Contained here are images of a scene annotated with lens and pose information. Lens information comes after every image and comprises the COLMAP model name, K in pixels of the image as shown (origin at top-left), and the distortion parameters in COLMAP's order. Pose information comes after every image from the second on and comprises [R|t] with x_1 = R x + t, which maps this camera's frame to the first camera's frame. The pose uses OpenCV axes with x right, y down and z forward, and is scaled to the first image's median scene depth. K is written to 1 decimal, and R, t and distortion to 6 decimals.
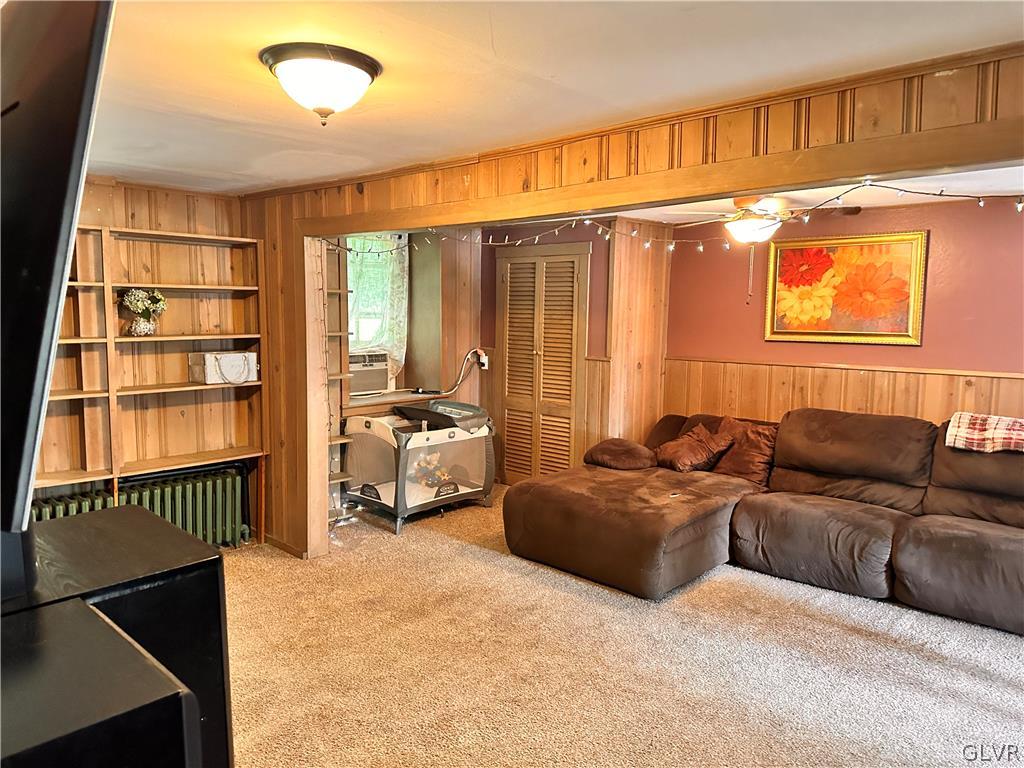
lens RADIAL K [[726.3, 0, 506.5], [0, 726.3, 381.3], [0, 0, 1]] dist [0.043639, -0.004511]
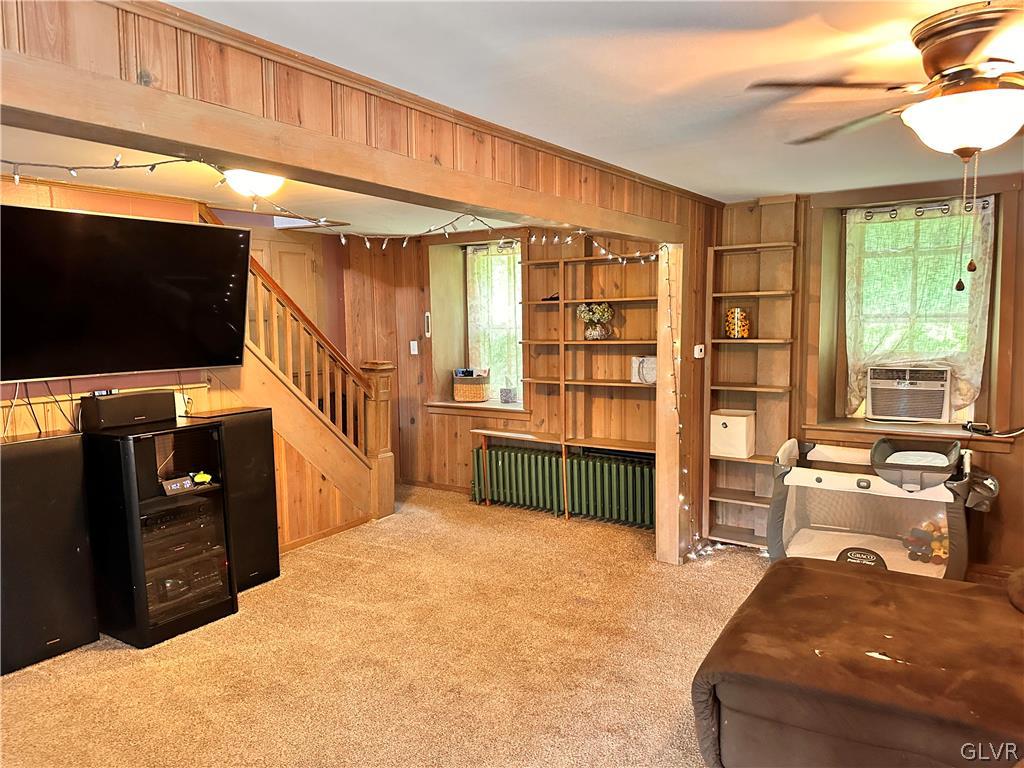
lens RADIAL K [[726.3, 0, 506.2], [0, 726.3, 380.7], [0, 0, 1]] dist [0.043639, -0.004511]
pose [[0.164976, 0.076960, -0.983291, 0.680032], [-0.074930, 0.995048, 0.065308, -0.058915], [0.983447, 0.062903, 0.169925, 0.601426]]
